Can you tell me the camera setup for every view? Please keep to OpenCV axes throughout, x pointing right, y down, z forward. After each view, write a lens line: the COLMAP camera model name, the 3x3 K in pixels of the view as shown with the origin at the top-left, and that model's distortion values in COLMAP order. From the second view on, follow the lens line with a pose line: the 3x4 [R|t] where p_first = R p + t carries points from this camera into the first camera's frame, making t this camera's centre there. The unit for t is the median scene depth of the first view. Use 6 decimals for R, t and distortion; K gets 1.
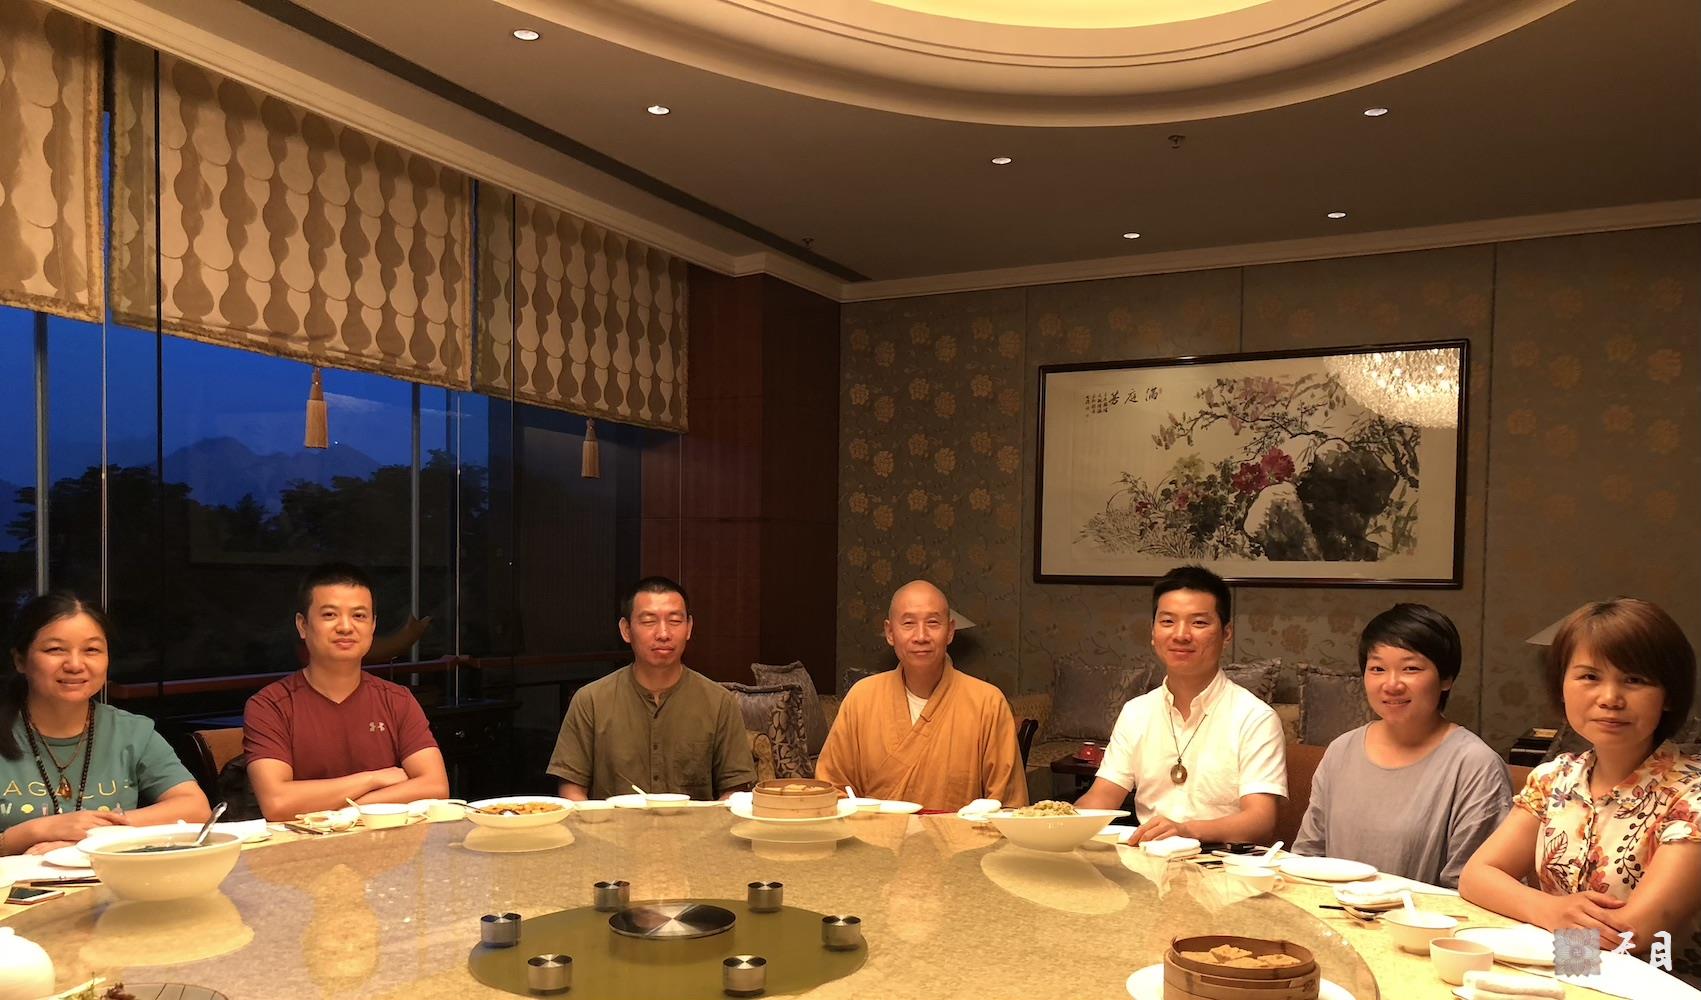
lens RADIAL K [[1388.0, 0, 818.3], [0, 1388.0, 644.2], [0, 0, 1]] dist [0.017456, 0.016604]
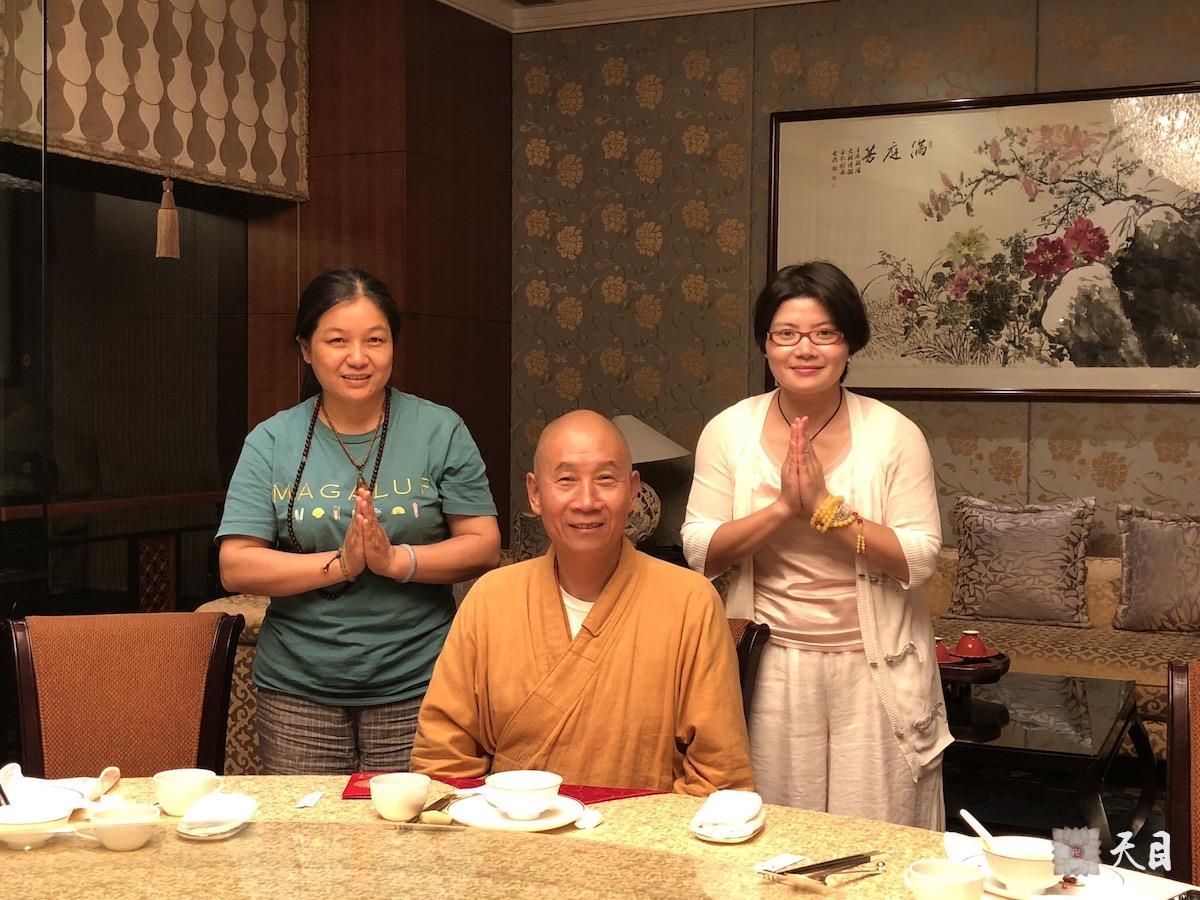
lens RADIAL K [[1534.1, 0, 587.5], [0, 1534.1, 431.7], [0, 0, 1]] dist [0.044458, 0.000000]
pose [[0.999249, -0.006205, 0.038260, 0.025877], [0.006853, 0.999835, -0.016826, -0.012270], [-0.038149, 0.017075, 0.999126, 0.169108]]
